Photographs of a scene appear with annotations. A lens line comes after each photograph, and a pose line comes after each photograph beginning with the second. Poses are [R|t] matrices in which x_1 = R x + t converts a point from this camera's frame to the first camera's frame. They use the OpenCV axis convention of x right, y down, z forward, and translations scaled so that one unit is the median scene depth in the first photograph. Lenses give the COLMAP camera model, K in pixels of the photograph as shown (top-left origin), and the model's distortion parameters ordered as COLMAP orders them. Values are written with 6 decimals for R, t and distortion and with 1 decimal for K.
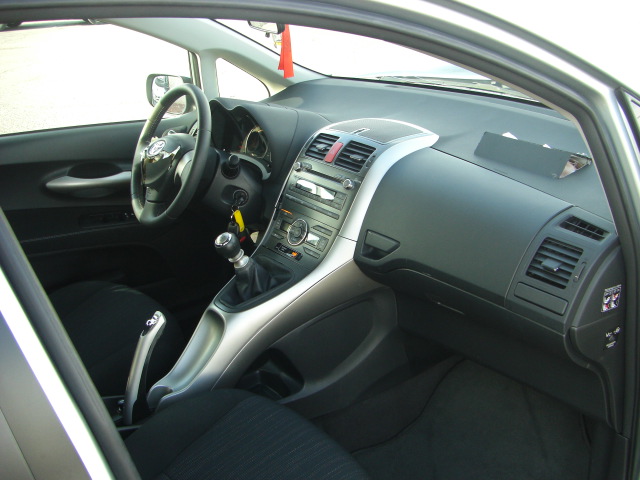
lens RADIAL K [[729.1, 0, 320.0], [0, 729.1, 240.0], [0, 0, 1]] dist [-0.188779, 0.138205]
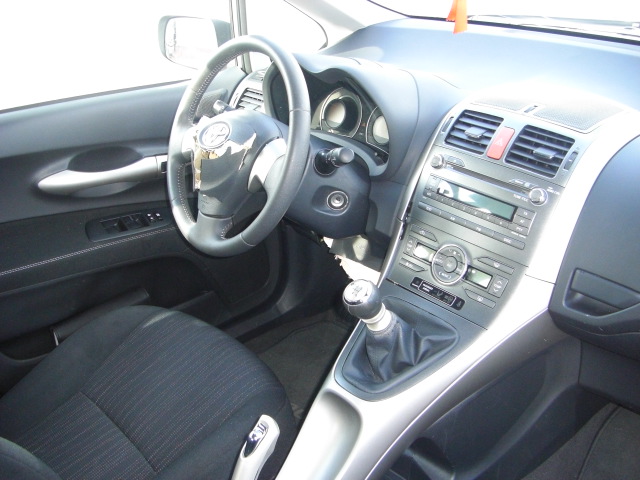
lens RADIAL K [[729.1, 0, 320.0], [0, 729.1, 240.0], [0, 0, 1]] dist [-0.188779, 0.138205]
pose [[0.997398, -0.038291, 0.061086, -0.182433], [0.032025, 0.994427, 0.100444, -0.099751], [-0.064592, -0.098227, 0.993066, 0.337027]]
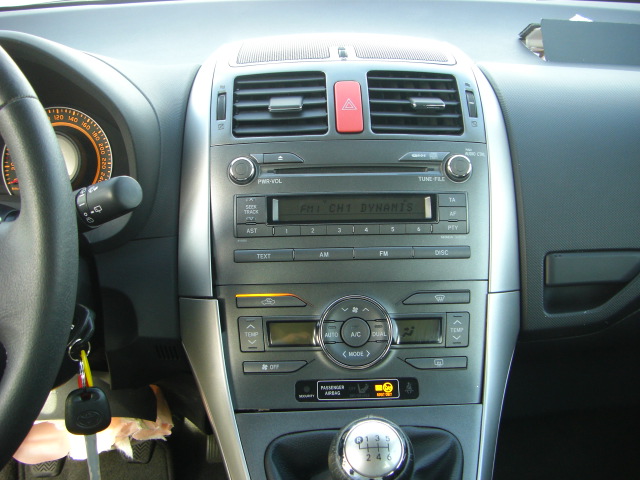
lens RADIAL K [[729.1, 0, 320.0], [0, 729.1, 240.0], [0, 0, 1]] dist [-0.188779, 0.138205]
pose [[0.563473, -0.283739, 0.775880, -0.302213], [0.289109, 0.947508, 0.136542, -0.106333], [-0.773895, 0.147376, 0.615927, 0.752492]]
